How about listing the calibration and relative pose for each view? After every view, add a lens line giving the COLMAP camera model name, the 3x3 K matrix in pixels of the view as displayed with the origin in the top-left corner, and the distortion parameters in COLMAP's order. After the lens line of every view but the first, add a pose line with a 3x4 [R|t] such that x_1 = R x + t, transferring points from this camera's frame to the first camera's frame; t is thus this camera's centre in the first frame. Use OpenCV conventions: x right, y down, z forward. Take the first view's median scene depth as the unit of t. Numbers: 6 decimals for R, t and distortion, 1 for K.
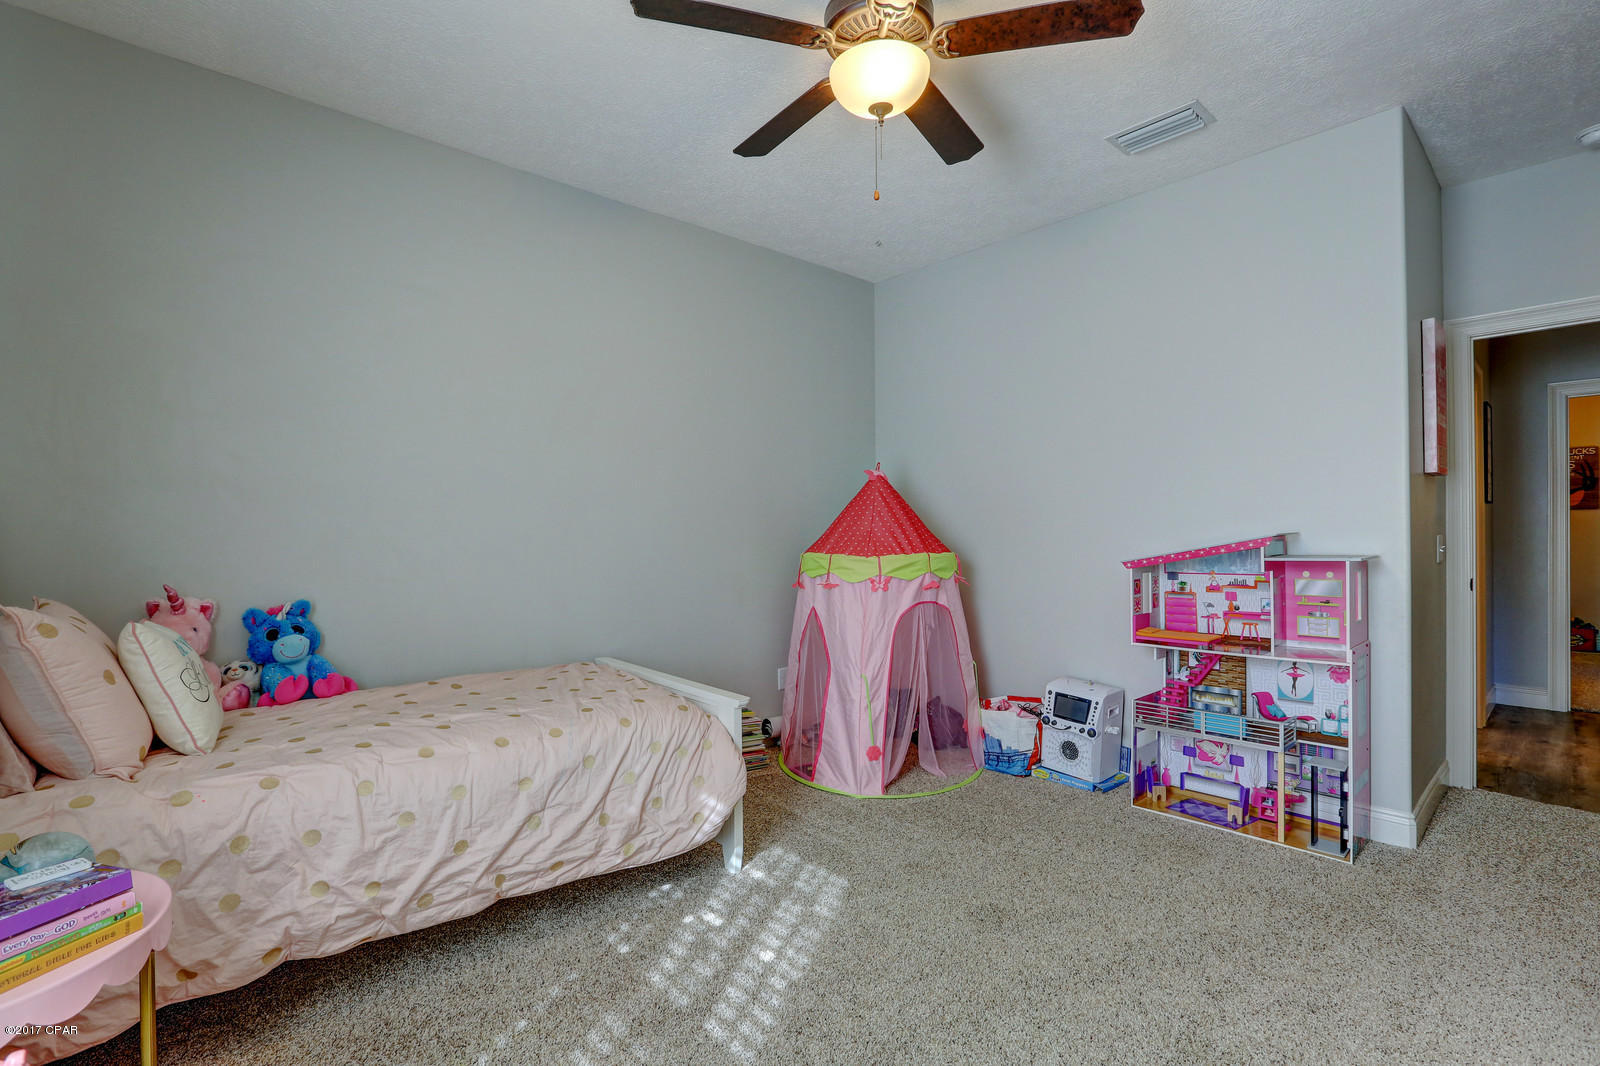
lens RADIAL K [[733.8, 0, 796.8], [0, 733.8, 532.2], [0, 0, 1]] dist [-0.047276, 0.015310]
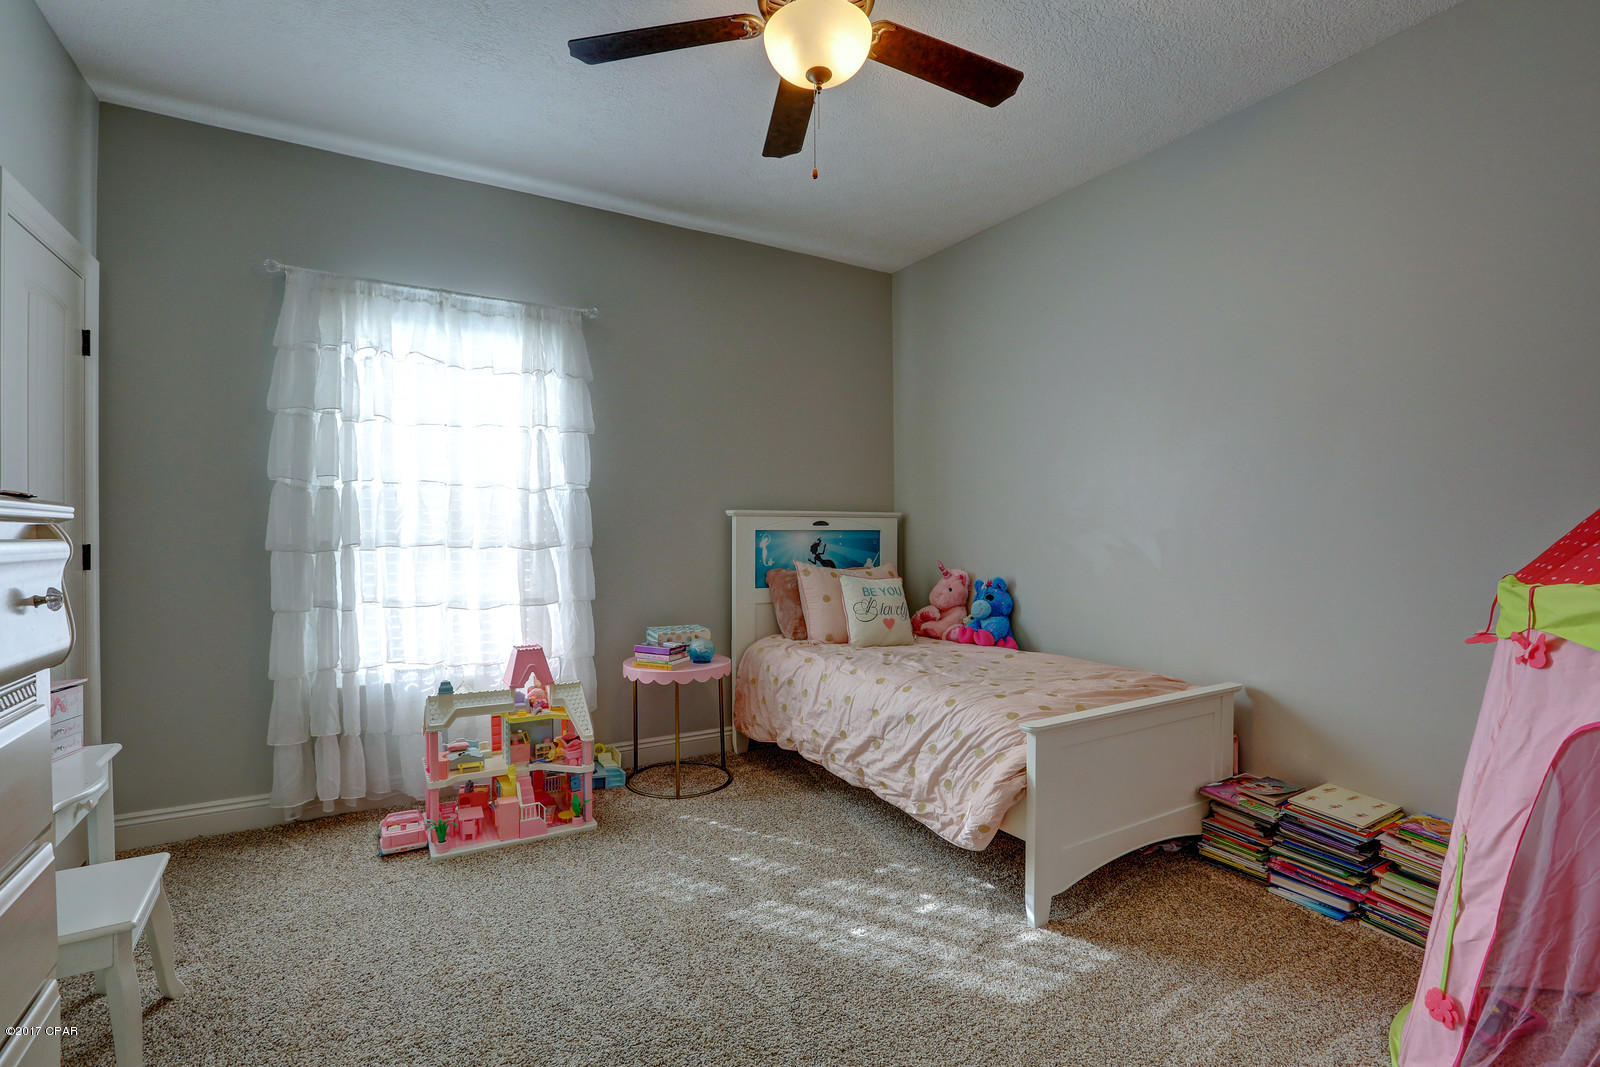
lens RADIAL K [[733.8, 0, 798.9], [0, 733.8, 533.8], [0, 0, 1]] dist [-0.047276, 0.015310]
pose [[-0.185567, 0.006532, -0.982610, 0.939122], [0.006828, 0.999962, 0.005358, -0.002776], [0.982608, -0.005715, -0.185605, 1.034916]]
